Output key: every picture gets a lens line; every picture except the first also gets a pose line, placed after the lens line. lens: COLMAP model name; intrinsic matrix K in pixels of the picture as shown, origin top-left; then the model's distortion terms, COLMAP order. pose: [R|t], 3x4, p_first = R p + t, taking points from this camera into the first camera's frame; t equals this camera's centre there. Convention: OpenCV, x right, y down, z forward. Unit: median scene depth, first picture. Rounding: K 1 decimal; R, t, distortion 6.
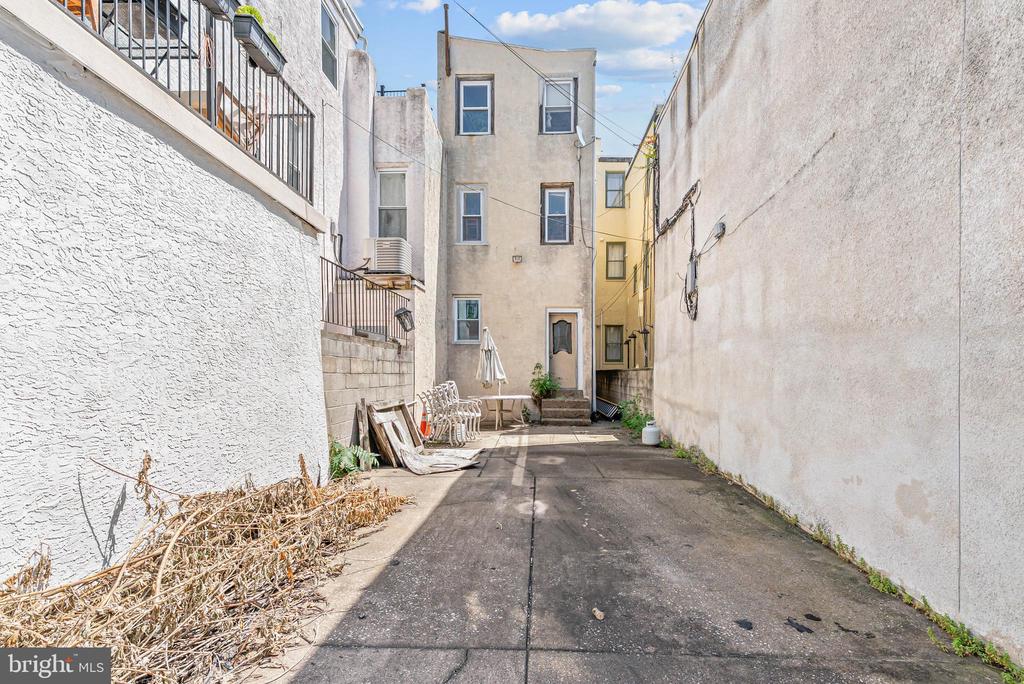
lens RADIAL K [[470.9, 0, 517.5], [0, 470.9, 375.2], [0, 0, 1]] dist [-0.002488, -0.000569]
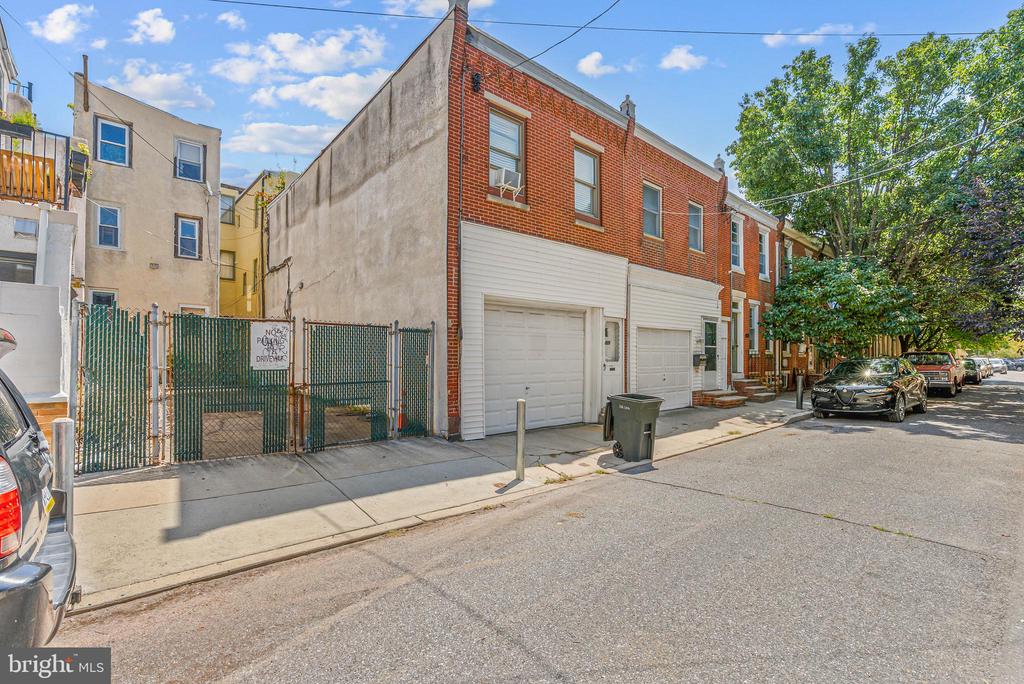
lens RADIAL K [[470.9, 0, 511.6], [0, 470.9, 351.6], [0, 0, 1]] dist [-0.002488, -0.000569]
pose [[0.699776, 0.008219, 0.714315, -0.240176], [0.007906, 0.999783, -0.019249, 0.031894], [-0.714319, 0.019117, 0.699559, -0.658437]]
